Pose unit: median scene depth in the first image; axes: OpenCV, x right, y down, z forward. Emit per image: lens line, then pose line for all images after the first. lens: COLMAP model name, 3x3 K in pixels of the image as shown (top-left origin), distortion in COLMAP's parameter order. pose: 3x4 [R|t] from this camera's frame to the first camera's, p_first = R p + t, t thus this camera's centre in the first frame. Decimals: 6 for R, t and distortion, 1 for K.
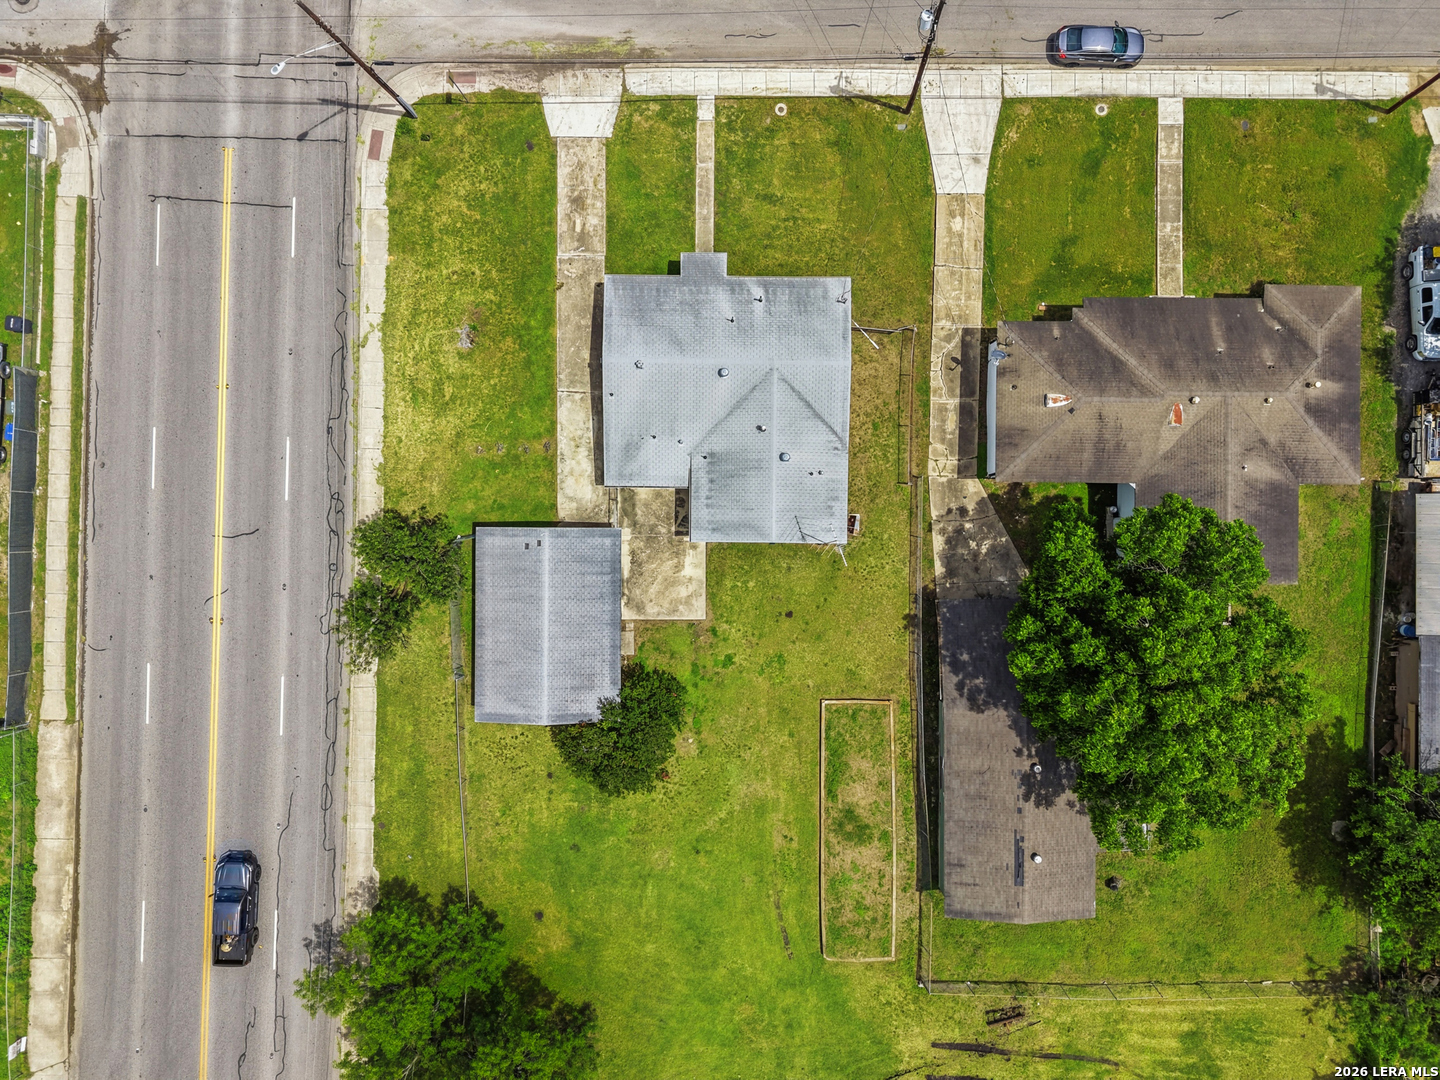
lens RADIAL K [[963.0, 0, 718.1], [0, 963.0, 534.6], [0, 0, 1]] dist [0.035613, -0.035720]
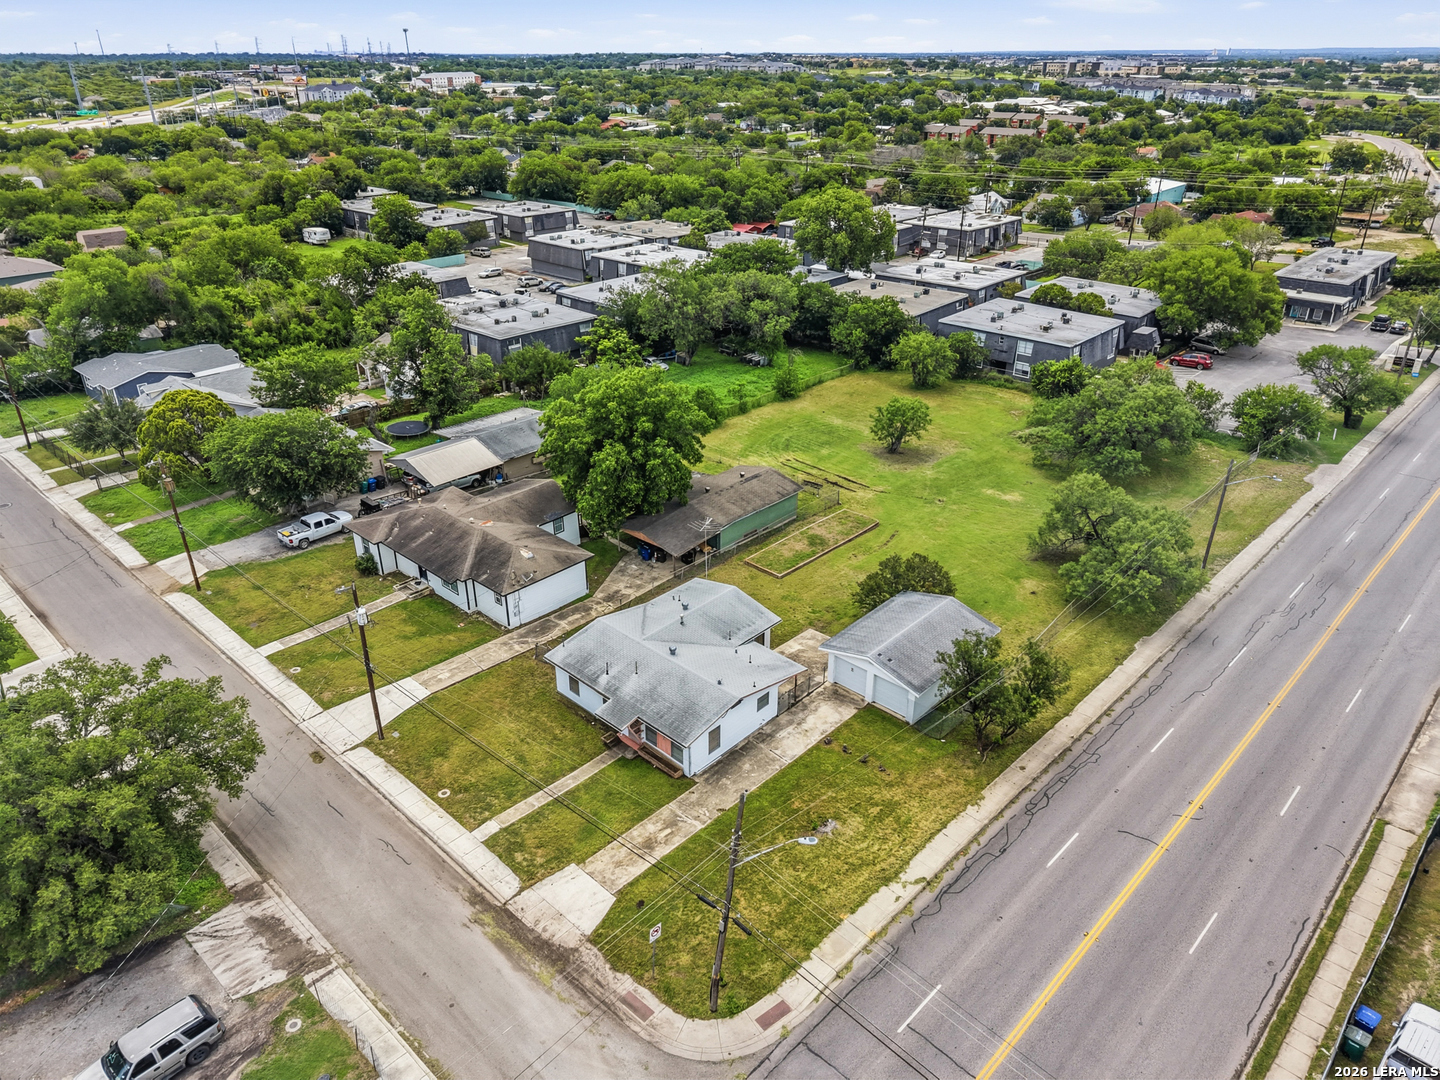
lens RADIAL K [[963.0, 0, 718.1], [0, 963.0, 534.6], [0, 0, 1]] dist [0.035613, -0.035720]
pose [[-0.737682, -0.306747, 0.601441, -0.672172], [0.675129, -0.328281, 0.660631, -0.823118], [-0.005205, 0.893386, 0.449261, 0.297996]]
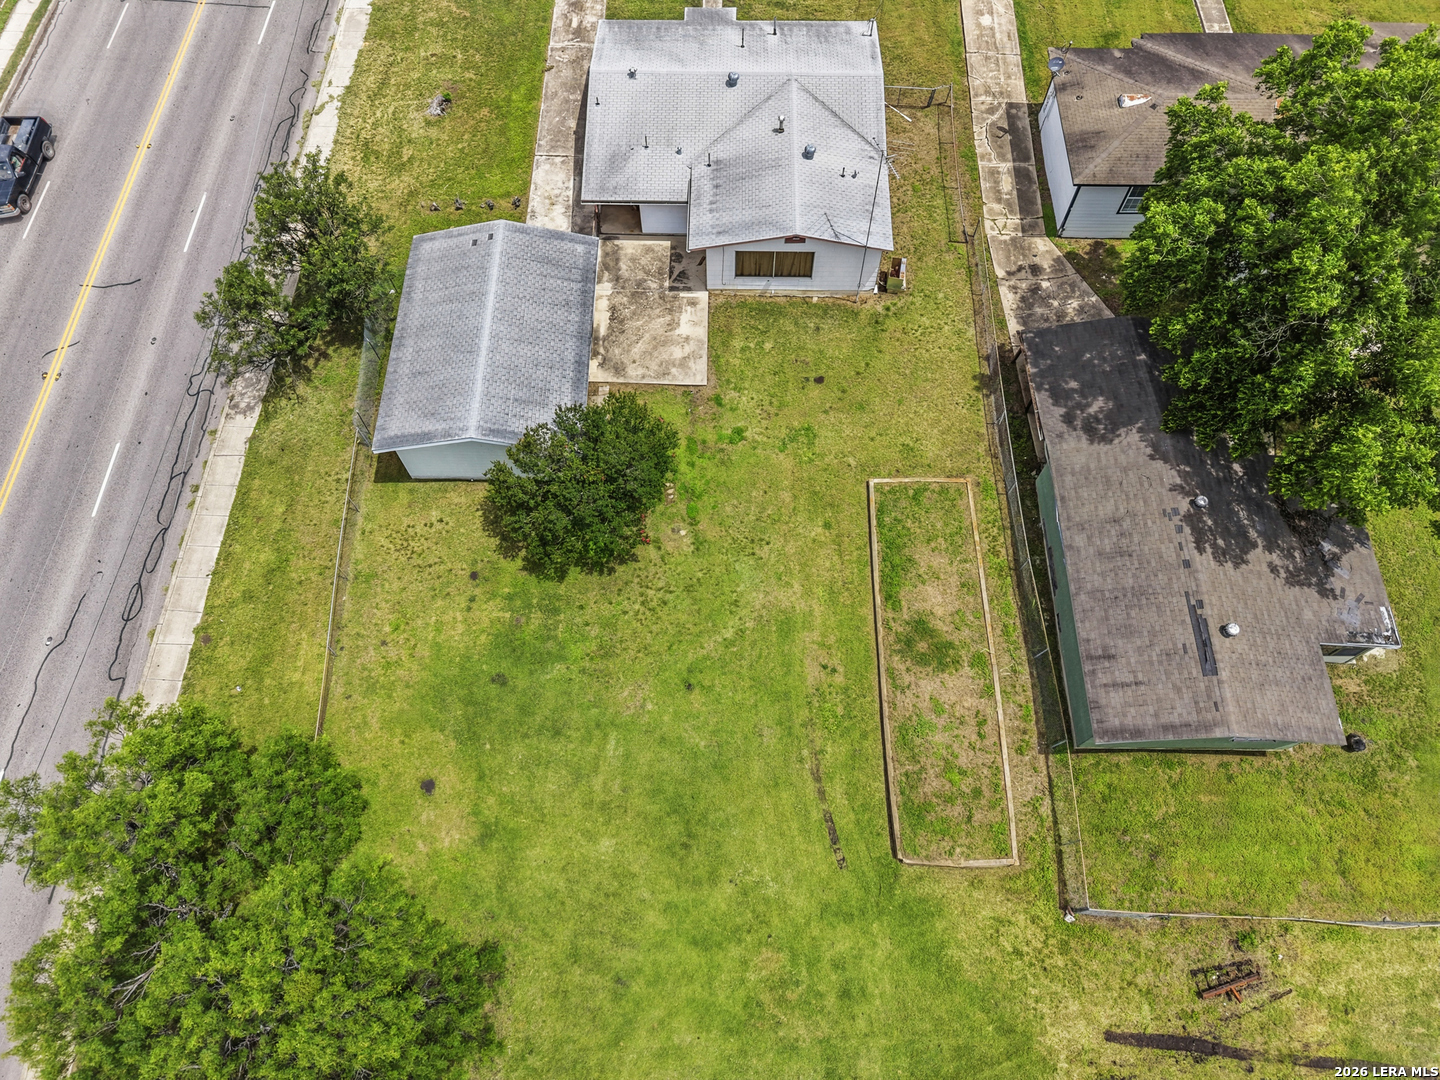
lens RADIAL K [[963.0, 0, 718.1], [0, 963.0, 534.6], [0, 0, 1]] dist [0.035613, -0.035720]
pose [[0.999958, 0.007555, -0.005232, 0.000577], [-0.009087, 0.897756, -0.440399, 0.523621], [0.001370, 0.440428, 0.897787, 0.383819]]
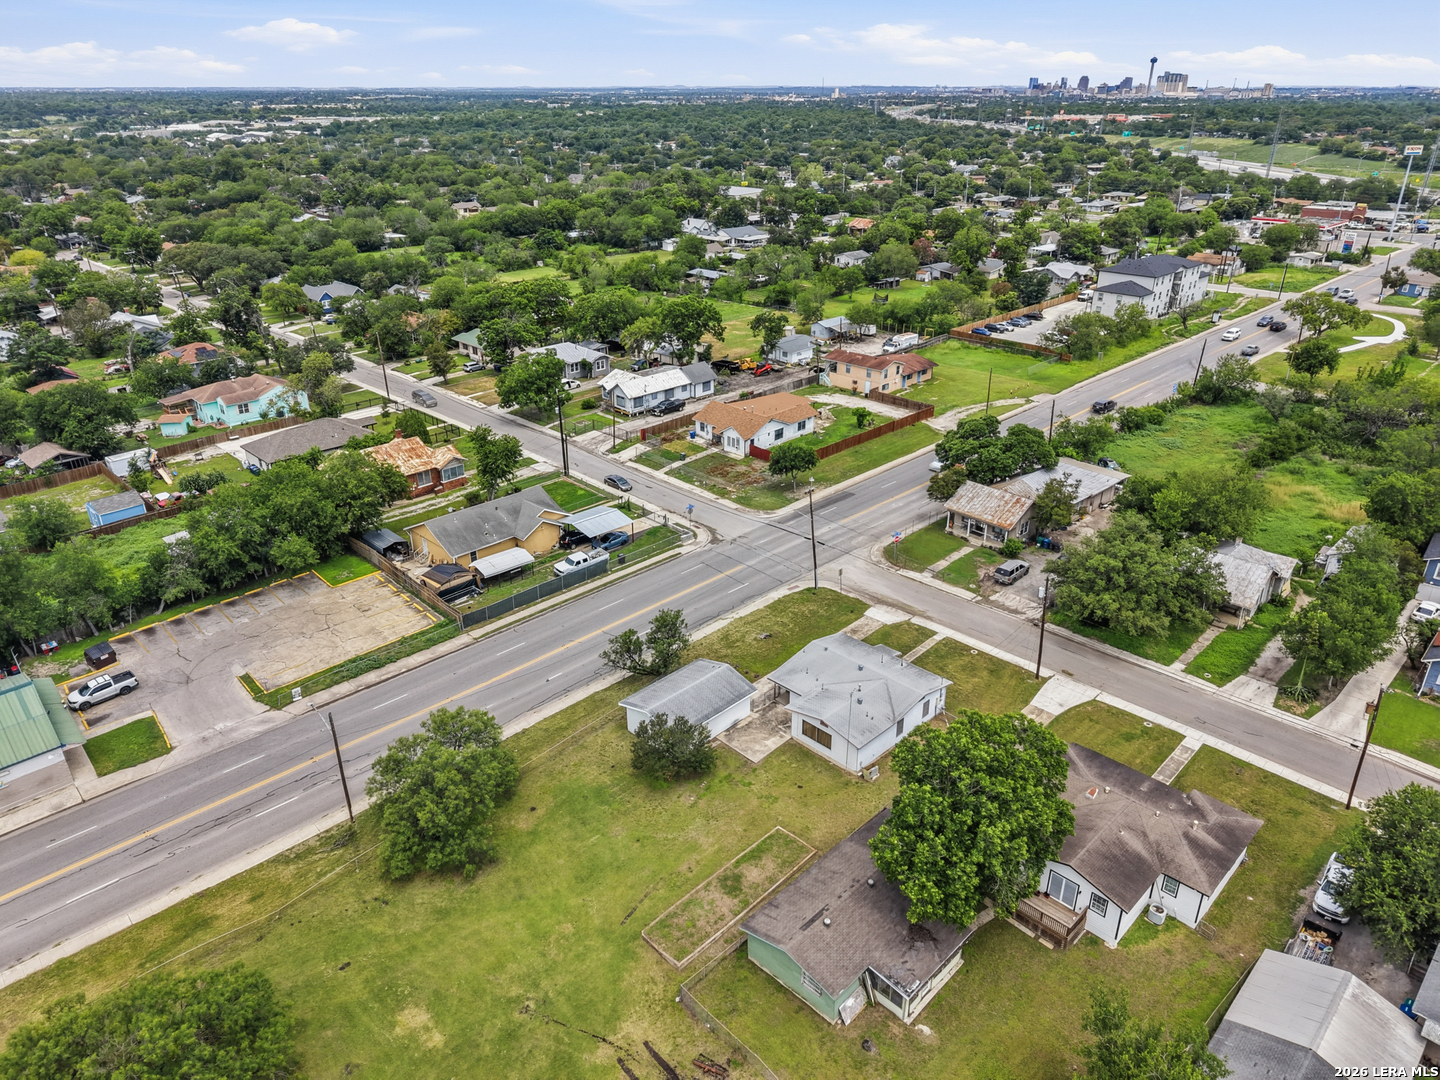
lens RADIAL K [[948.4, 0, 720.0], [0, 948.4, 540.0], [0, 0, 1]] dist [0.064249, -0.091479]
pose [[0.712275, 0.291776, -0.638381, 0.815538], [-0.701867, 0.304854, -0.643775, 1.002494], [0.006775, 0.906604, 0.421928, 0.036381]]
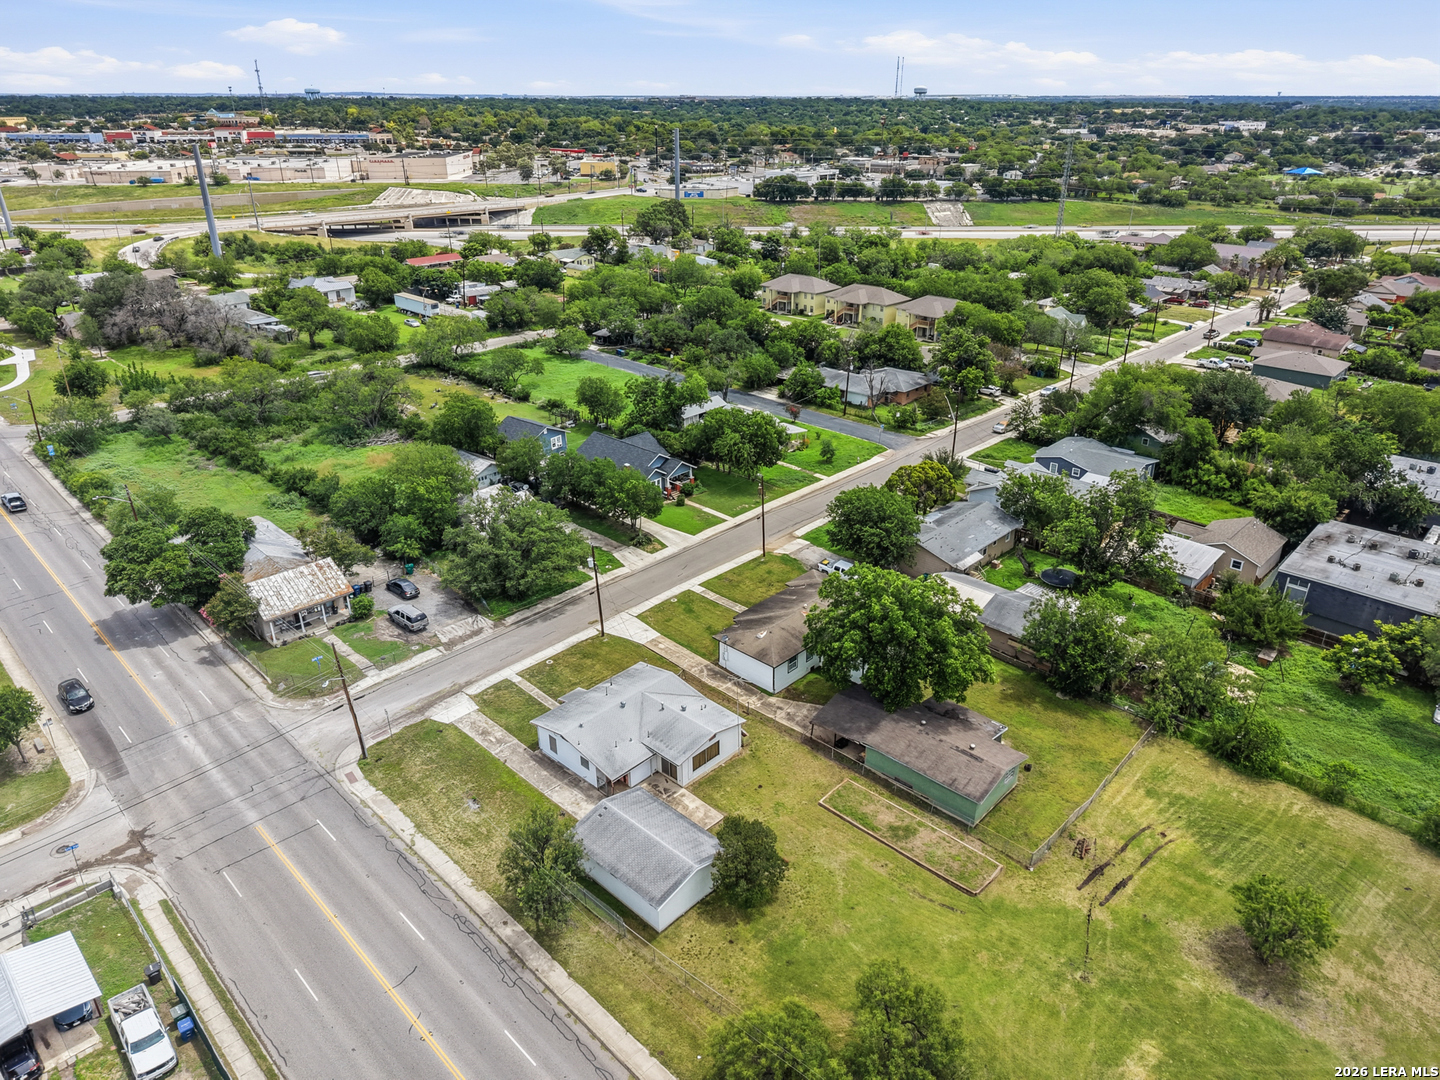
lens RADIAL K [[963.0, 0, 718.1], [0, 963.0, 534.6], [0, 0, 1]] dist [0.035613, -0.035720]
pose [[0.684858, -0.310515, 0.659204, -0.846223], [0.728665, 0.286605, -0.622017, 0.864318], [0.004215, 0.906332, 0.422545, 0.005641]]
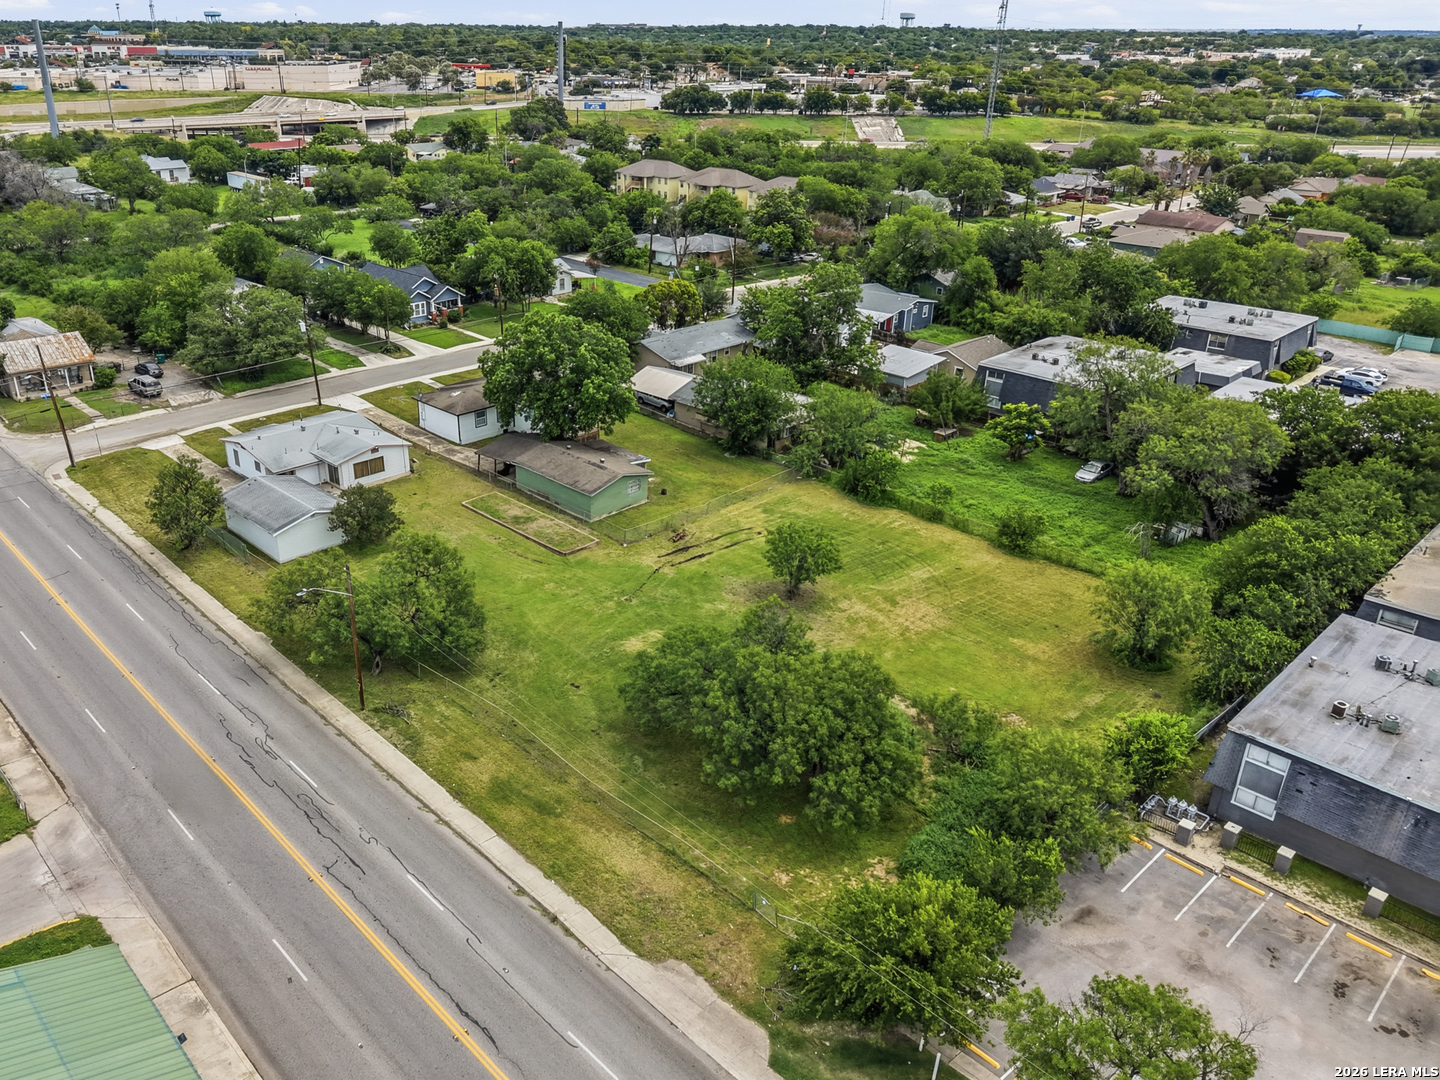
lens RADIAL K [[1123.9, 0, 594.8], [0, 1123.9, 544.1], [0, 0, 1]] dist [0.030228, -0.030462]
pose [[0.735795, -0.287914, 0.612954, -0.915581], [0.677205, 0.311891, -0.666422, 1.624802], [0.000697, 0.905444, 0.424464, 0.254793]]
